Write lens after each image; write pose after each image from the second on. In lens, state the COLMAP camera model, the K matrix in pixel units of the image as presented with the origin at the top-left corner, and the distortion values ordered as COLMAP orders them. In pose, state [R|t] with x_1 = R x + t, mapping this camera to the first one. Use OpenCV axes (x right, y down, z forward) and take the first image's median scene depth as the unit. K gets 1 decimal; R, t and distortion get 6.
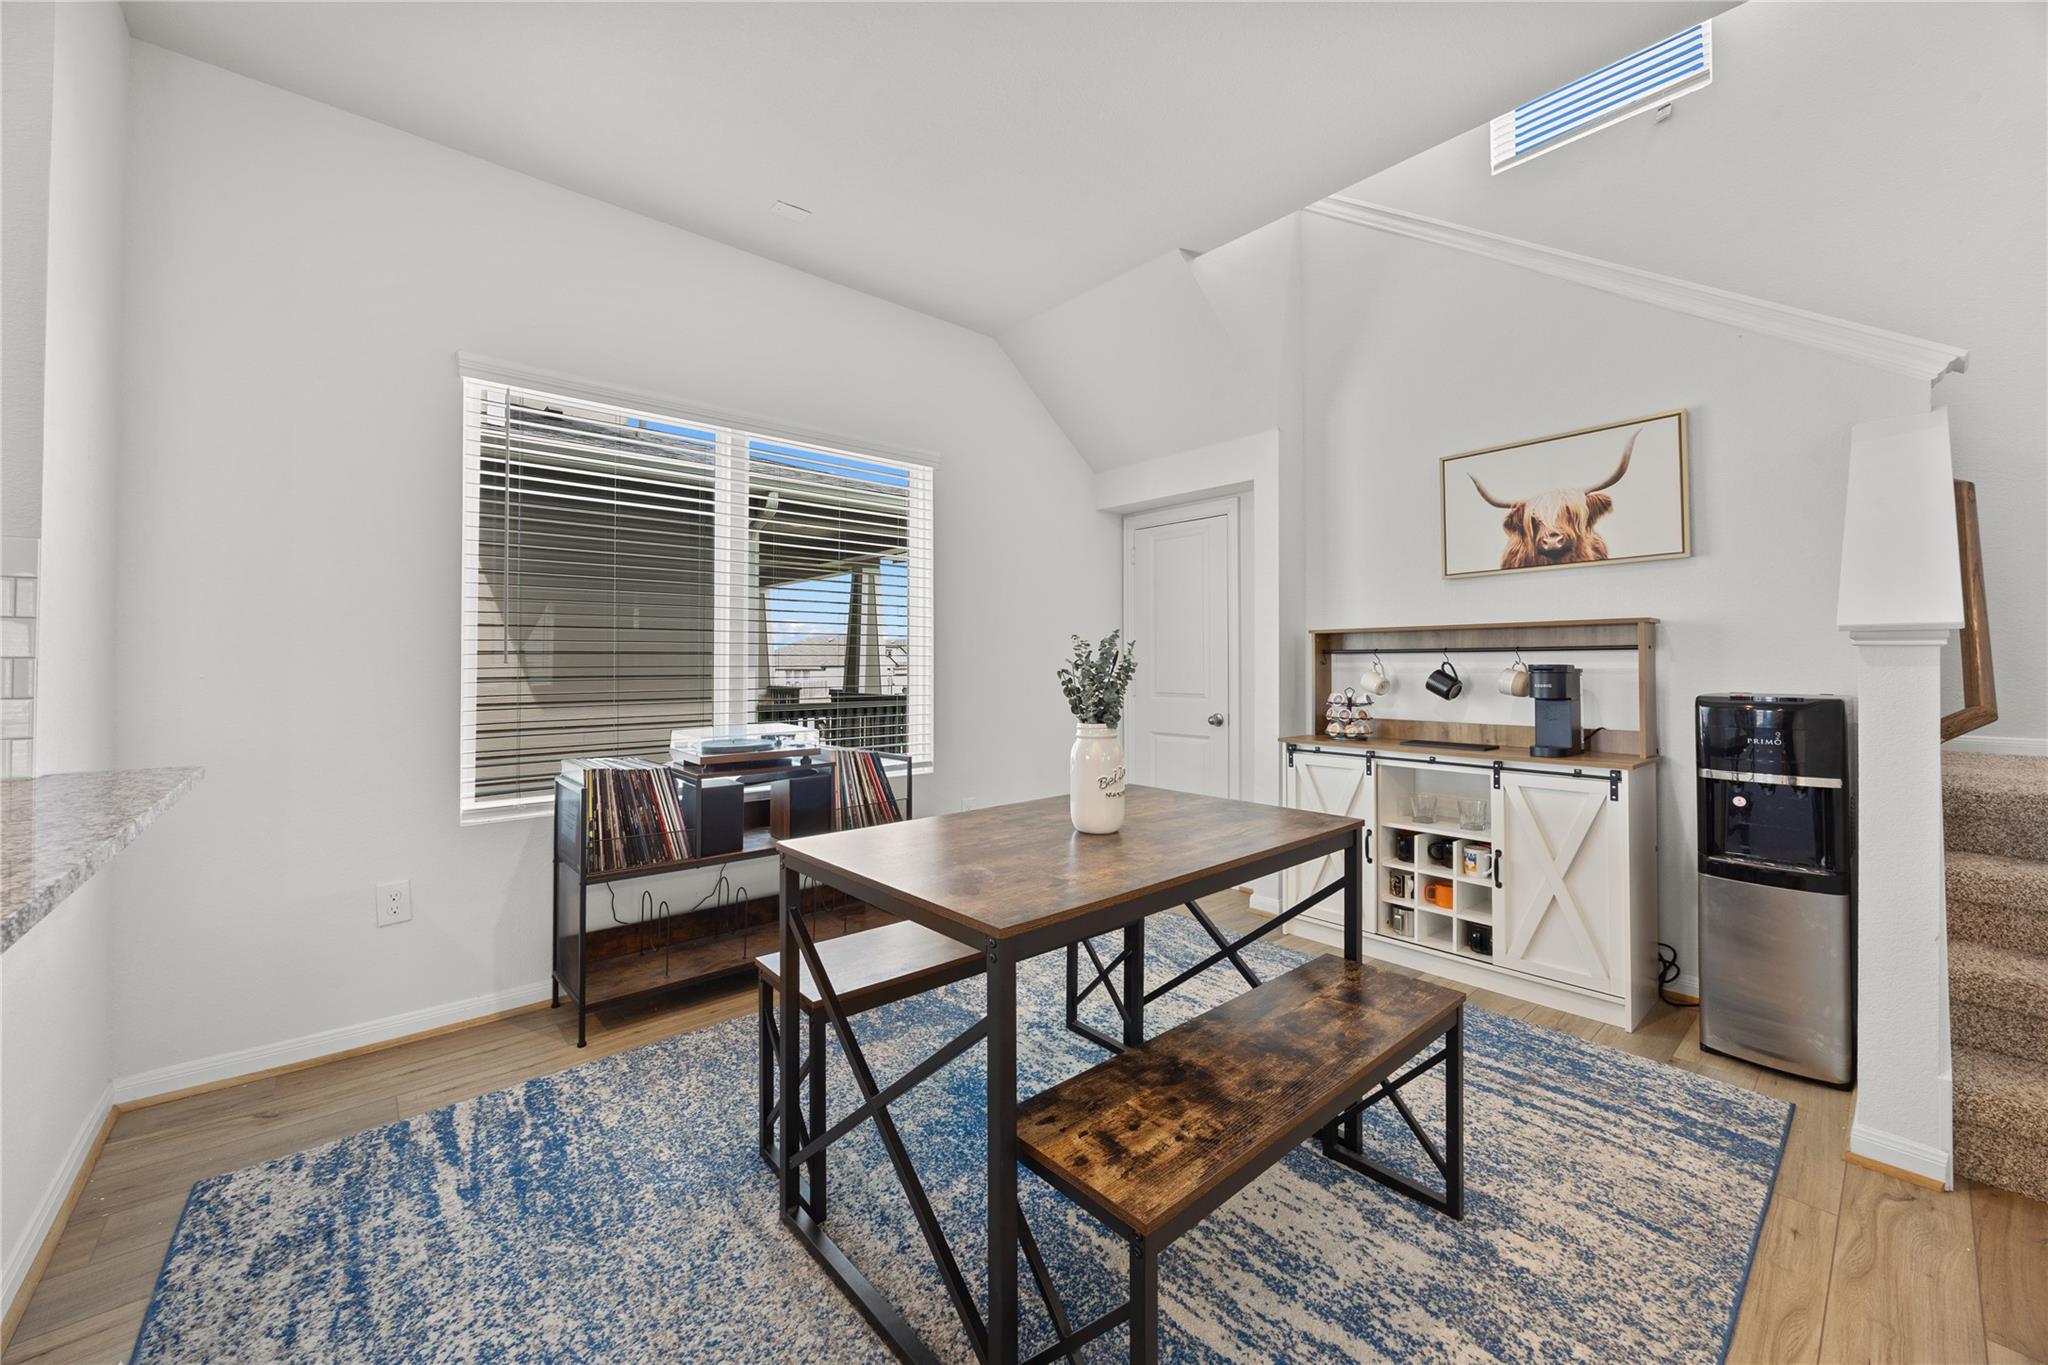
lens RADIAL K [[775.4, 0, 1030.4], [0, 775.4, 654.6], [0, 0, 1]] dist [-0.004069, 0.000390]
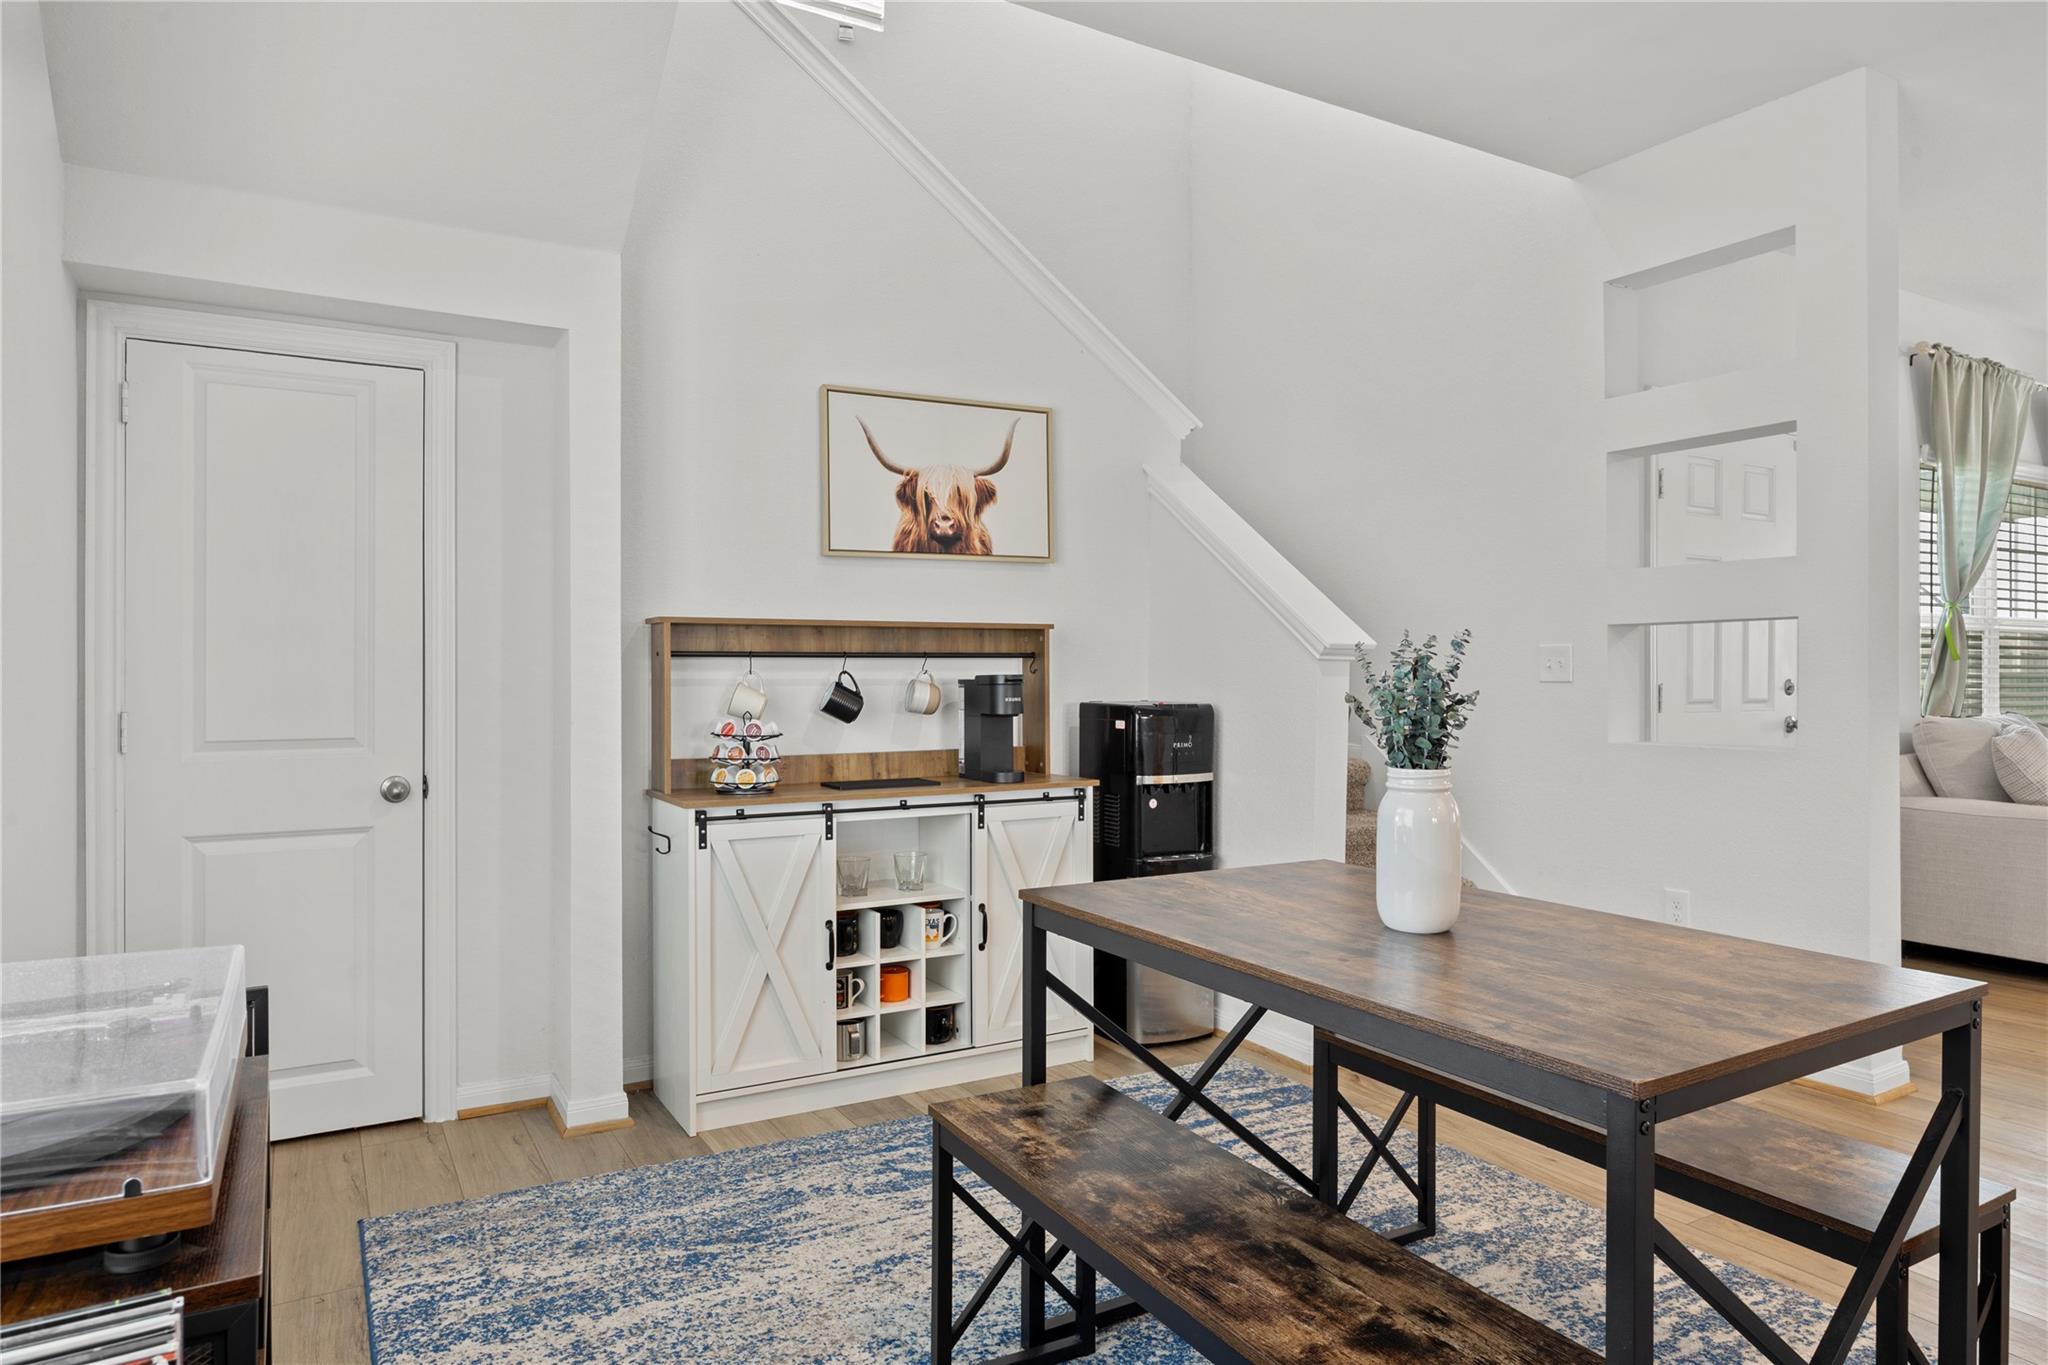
lens RADIAL K [[1222.0, 0, 1002.3], [0, 1222.0, 674.6], [0, 0, 1]] dist [-0.009052, -0.003932]
pose [[0.209611, -0.004645, 0.977774, -0.634603], [-0.013333, 0.999882, 0.007608, 0.002711], [-0.977694, -0.014631, 0.209524, 0.710119]]
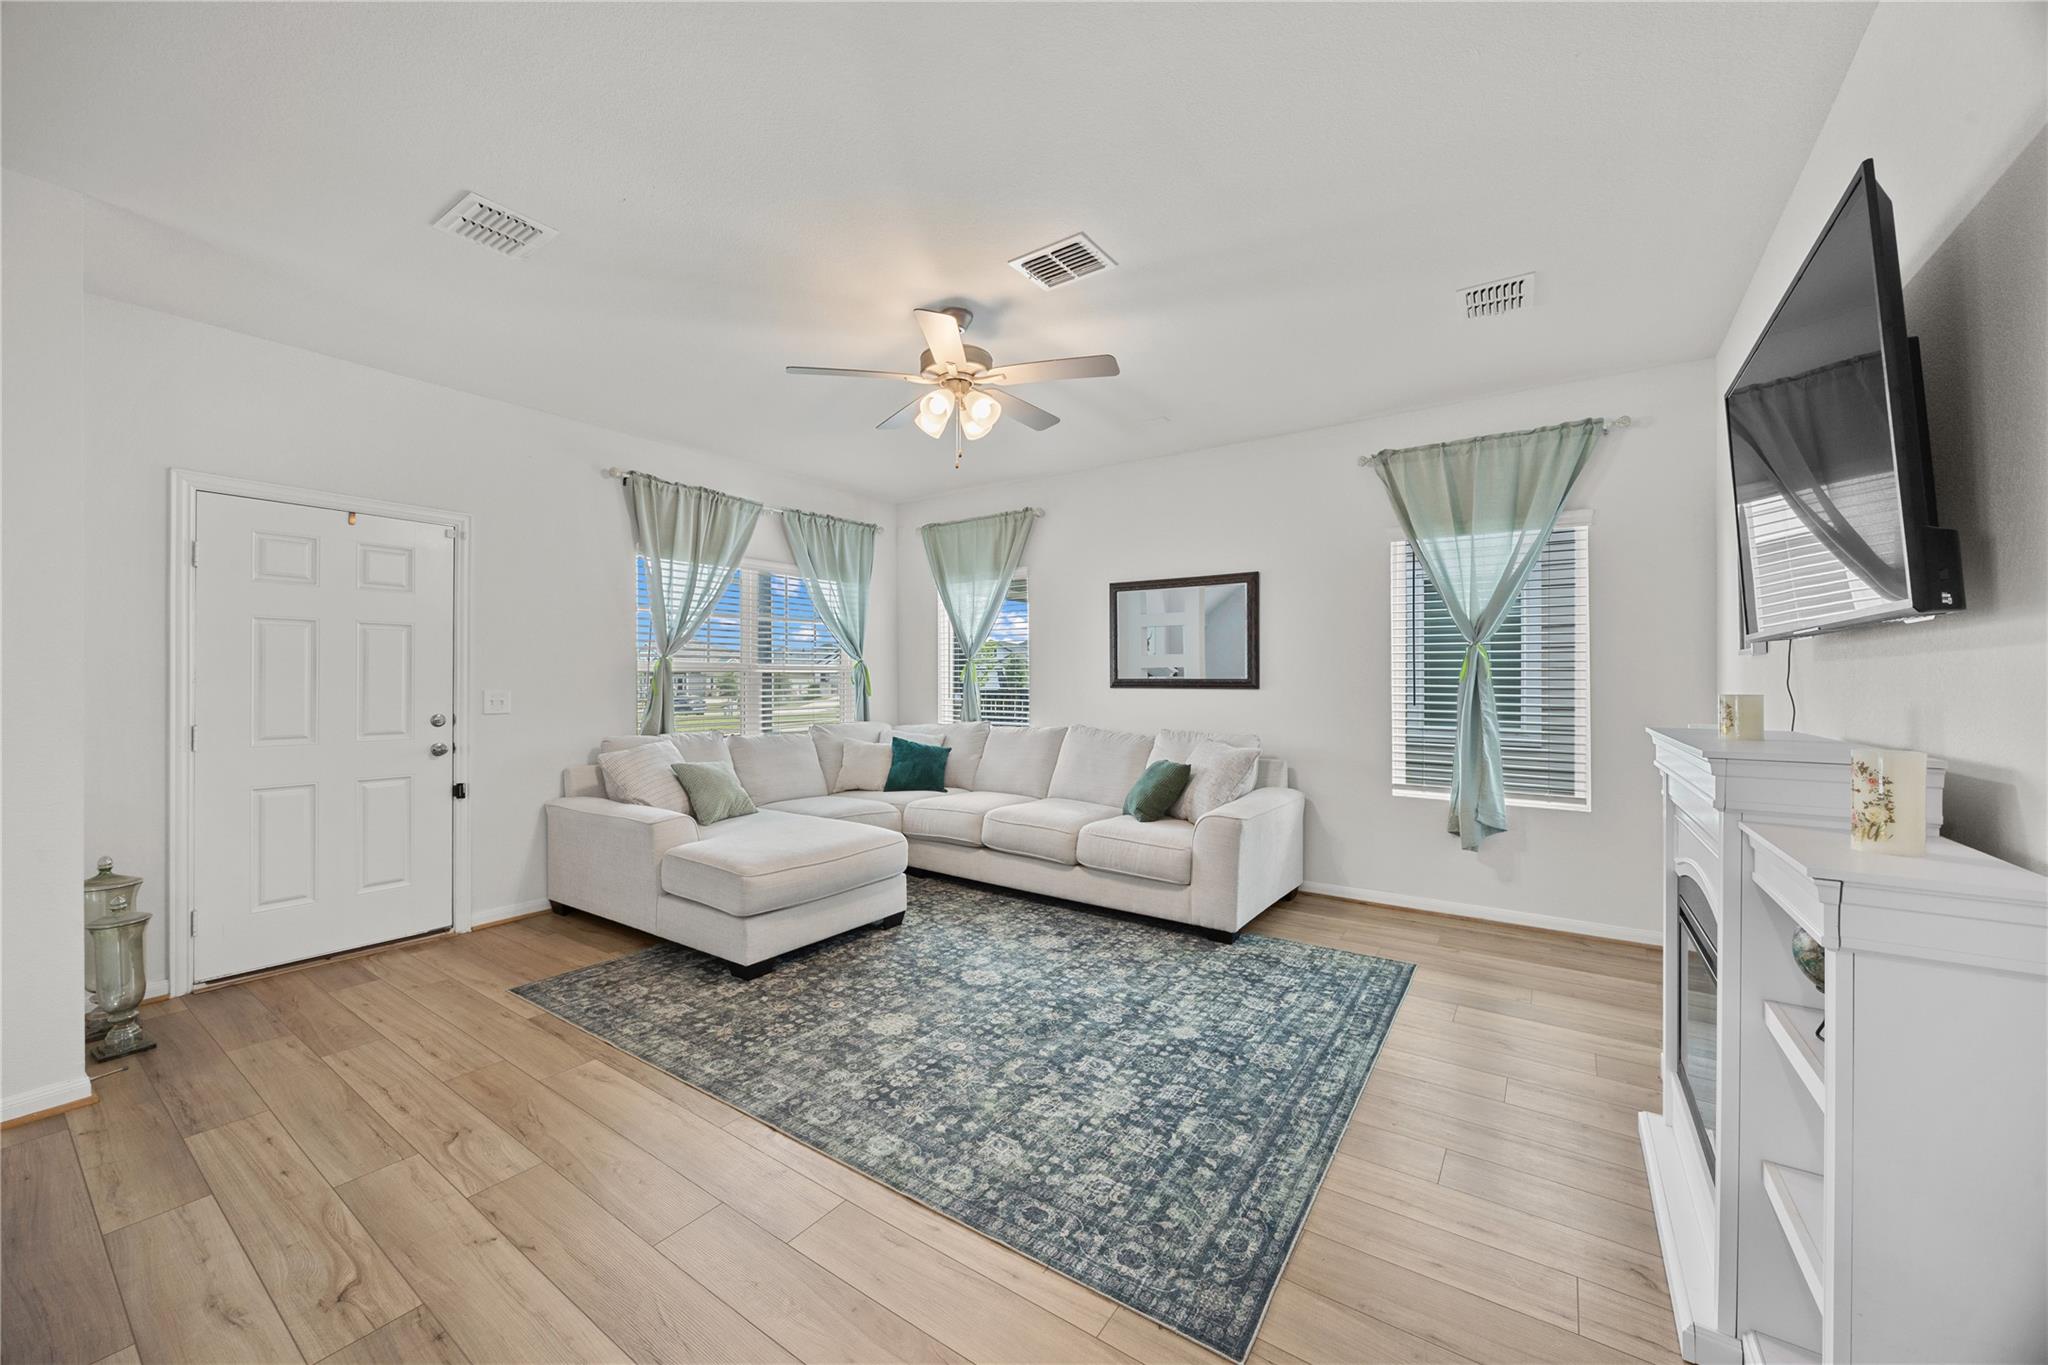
lens RADIAL K [[775.4, 0, 1014.5], [0, 775.4, 676.7], [0, 0, 1]] dist [-0.004069, 0.000390]
pose [[-0.224880, 0.003900, 0.974379, -0.316336], [-0.010620, 0.999923, -0.006453, -0.065602], [-0.974329, -0.011799, -0.224821, -0.760977]]
